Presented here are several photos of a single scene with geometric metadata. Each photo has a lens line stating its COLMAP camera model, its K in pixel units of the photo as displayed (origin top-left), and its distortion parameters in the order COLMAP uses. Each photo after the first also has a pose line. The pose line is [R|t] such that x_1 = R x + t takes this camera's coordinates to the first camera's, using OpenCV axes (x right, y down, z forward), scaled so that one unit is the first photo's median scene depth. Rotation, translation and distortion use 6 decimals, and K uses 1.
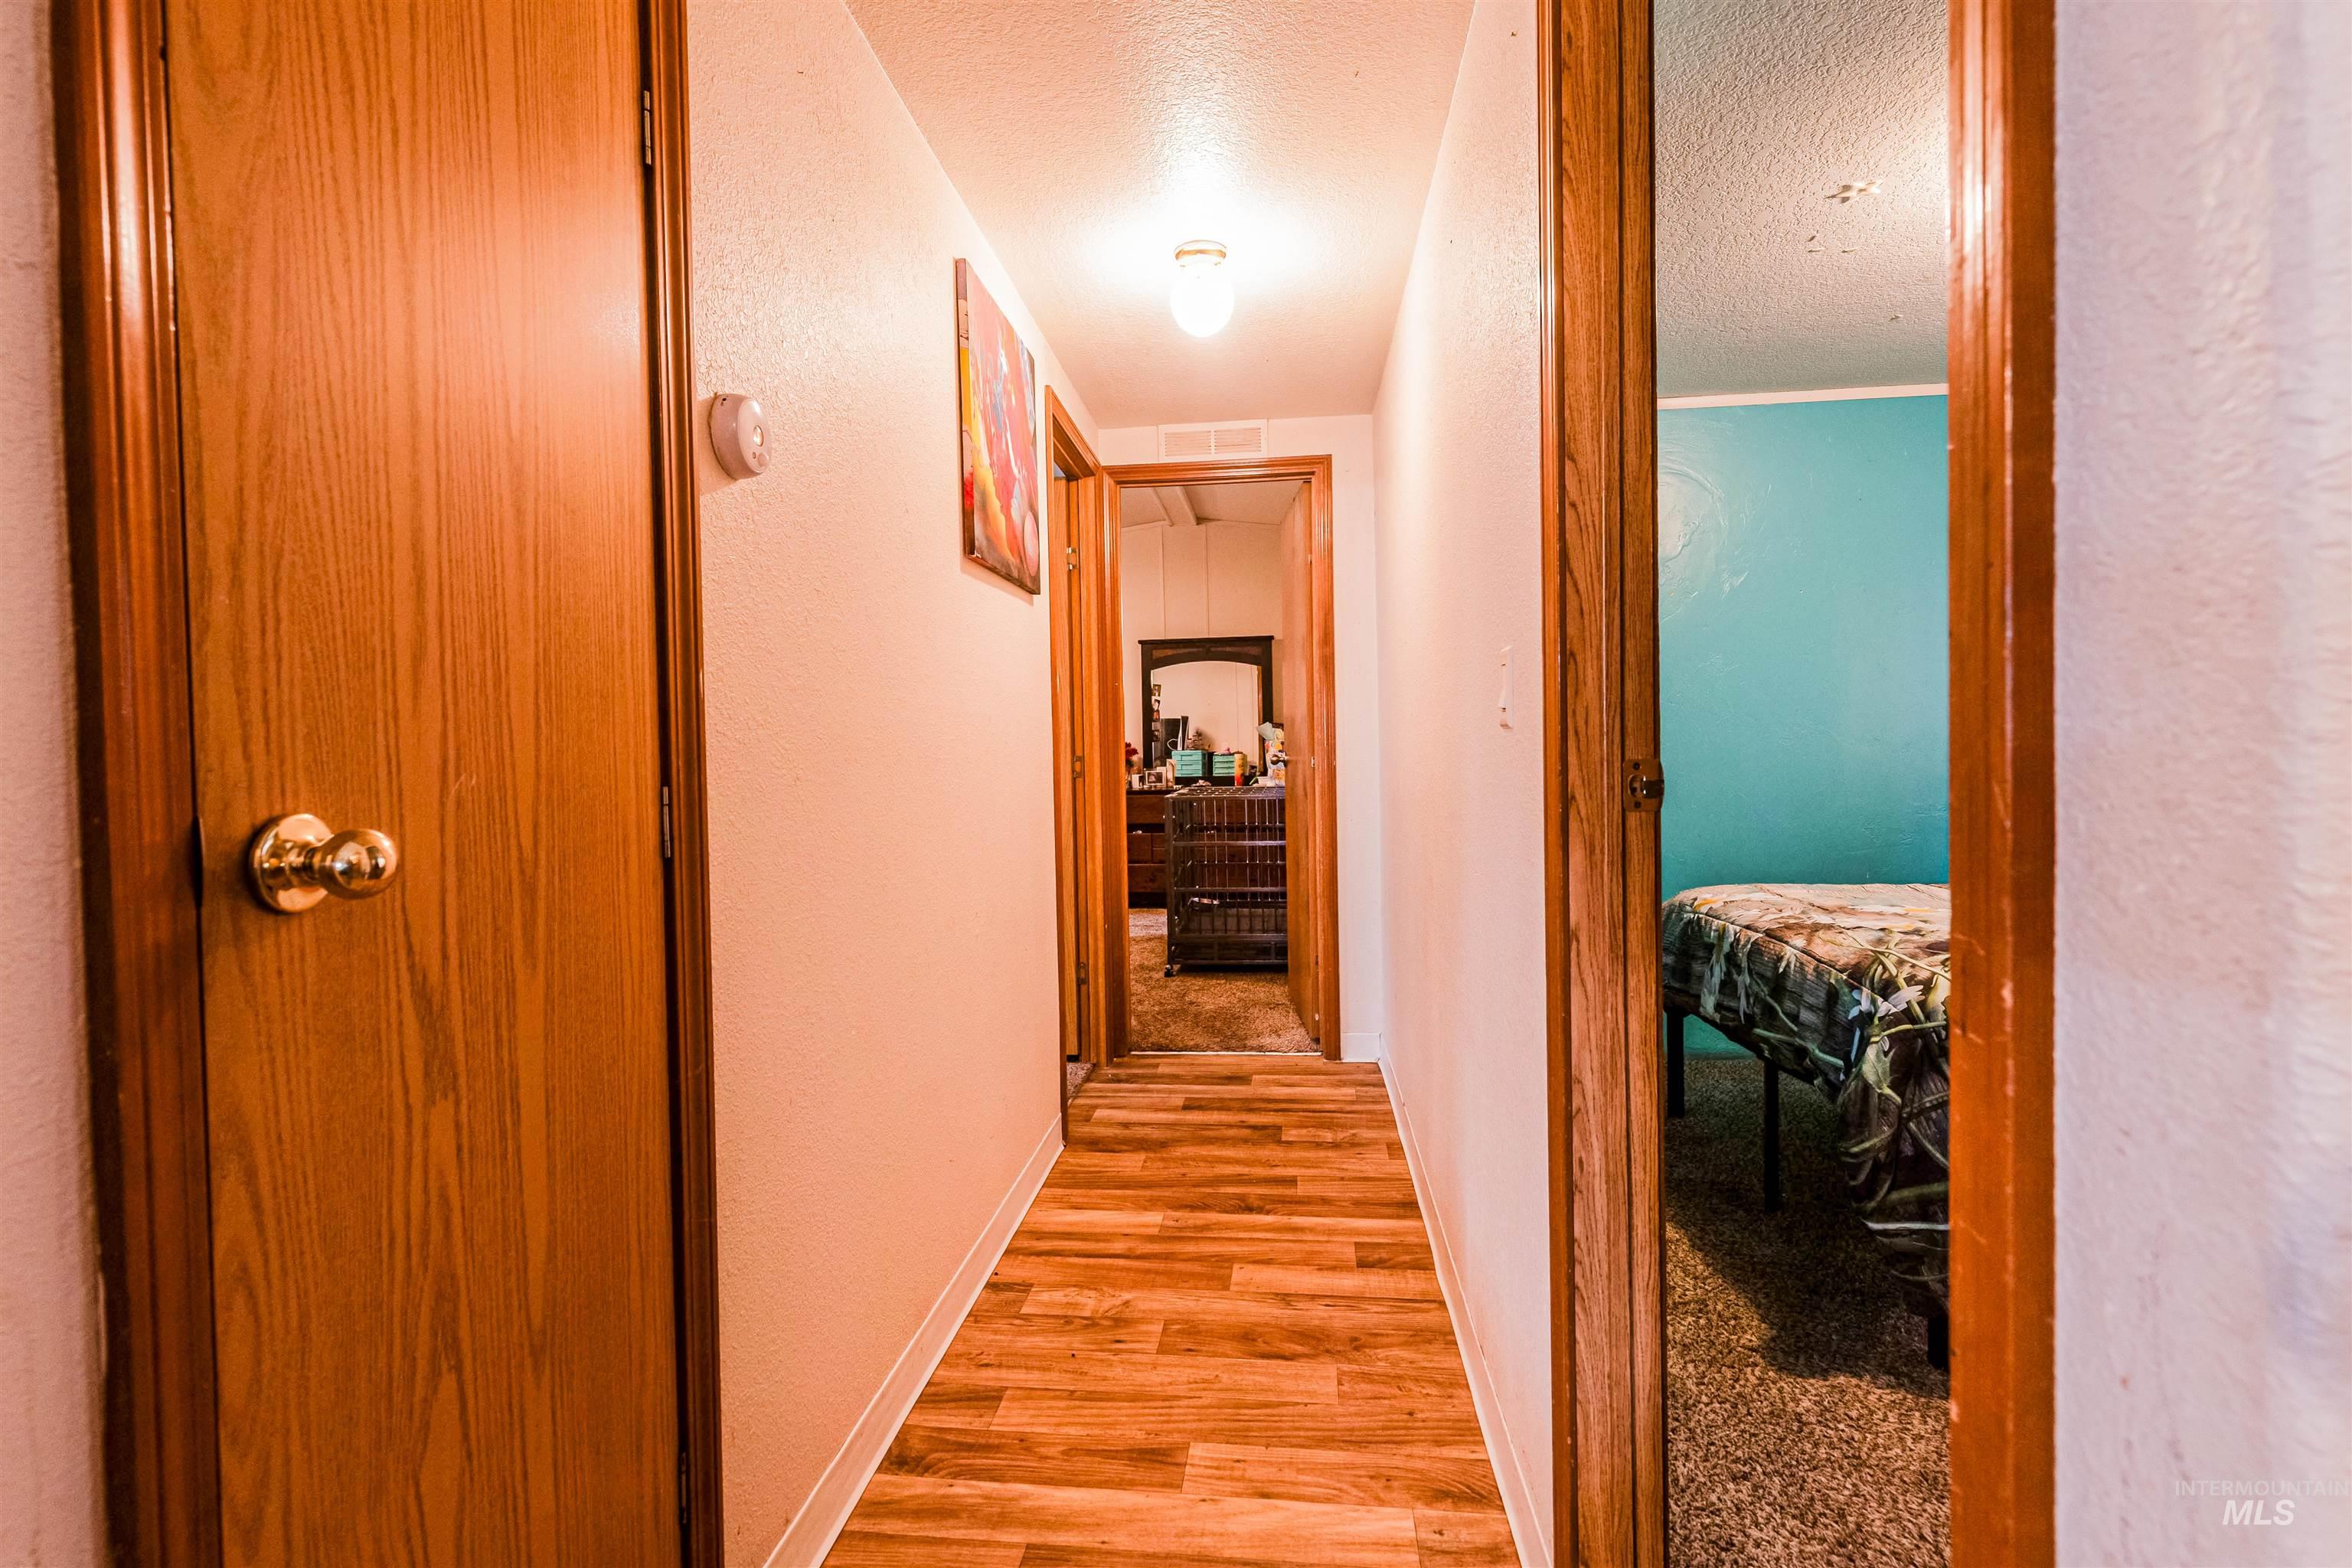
lens RADIAL K [[1064.7, 0, 1187.8], [0, 1064.7, 775.2], [0, 0, 1]] dist [0.001208, 0.000731]
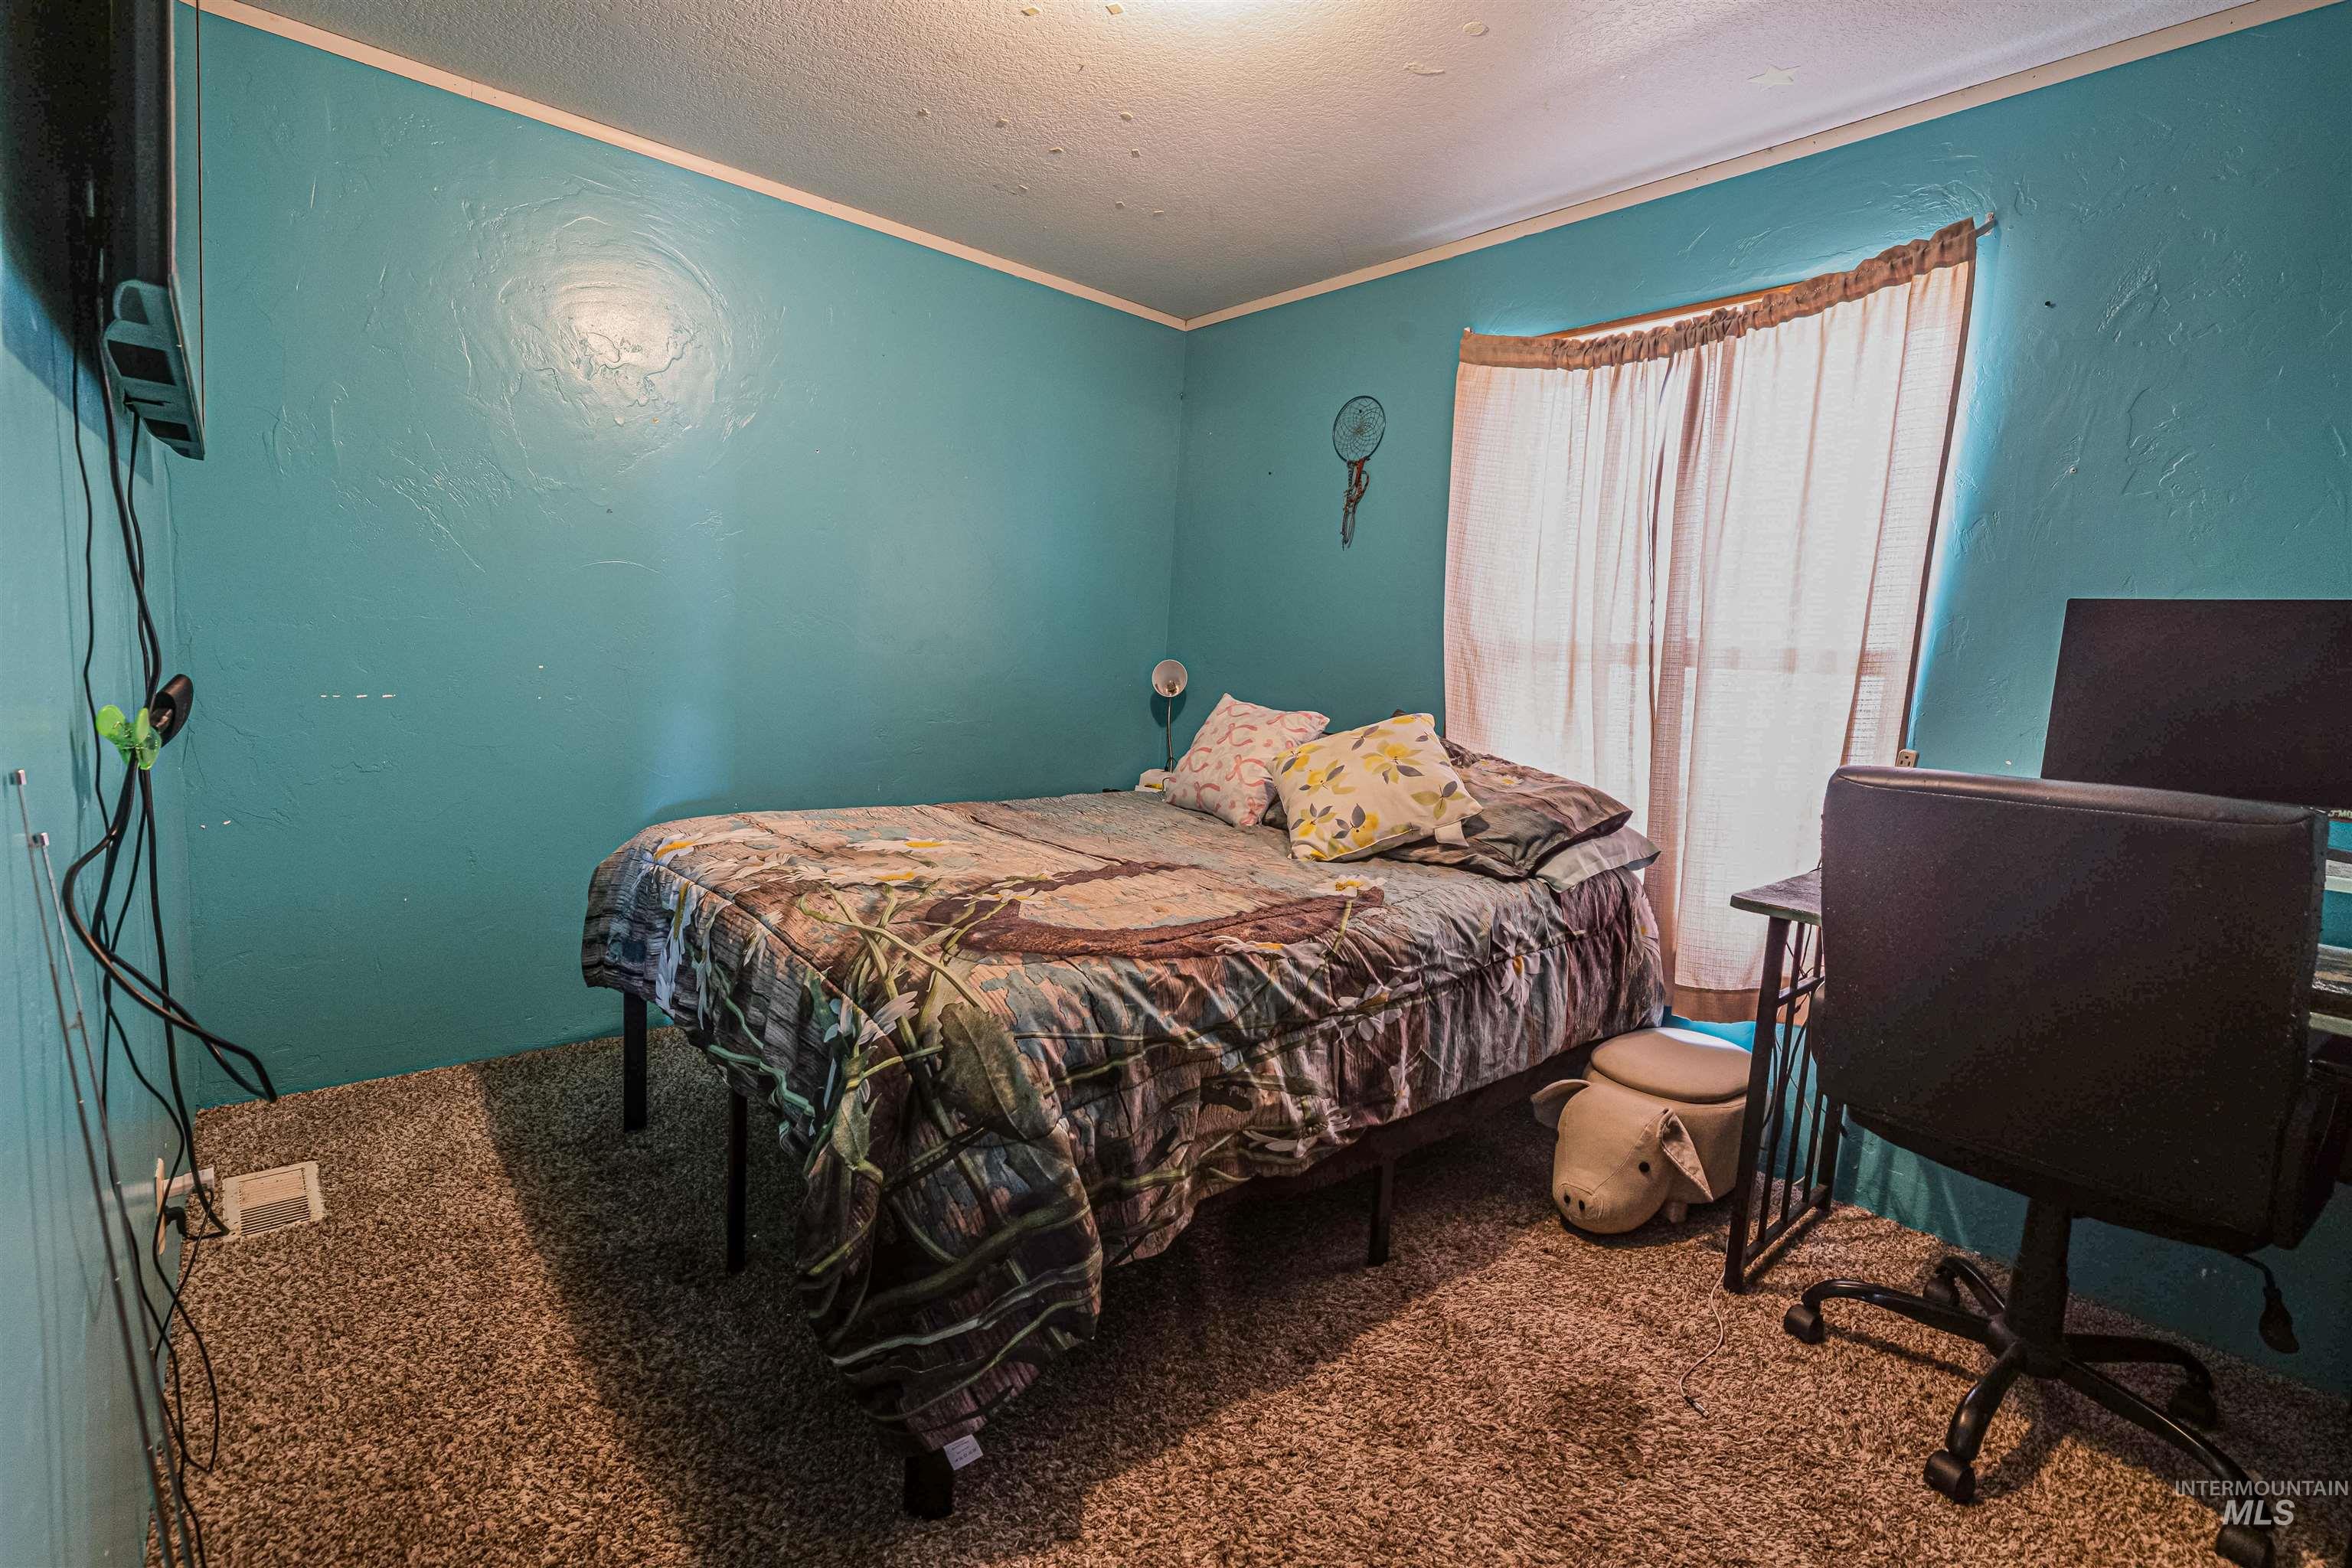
lens RADIAL K [[1064.7, 0, 1180.2], [0, 1064.7, 777.2], [0, 0, 1]] dist [0.001208, 0.000731]
pose [[0.675676, -0.023335, 0.736829, 0.251340], [-0.055387, 0.995067, 0.082303, -0.008686], [-0.735115, -0.096421, 0.671051, 0.356031]]
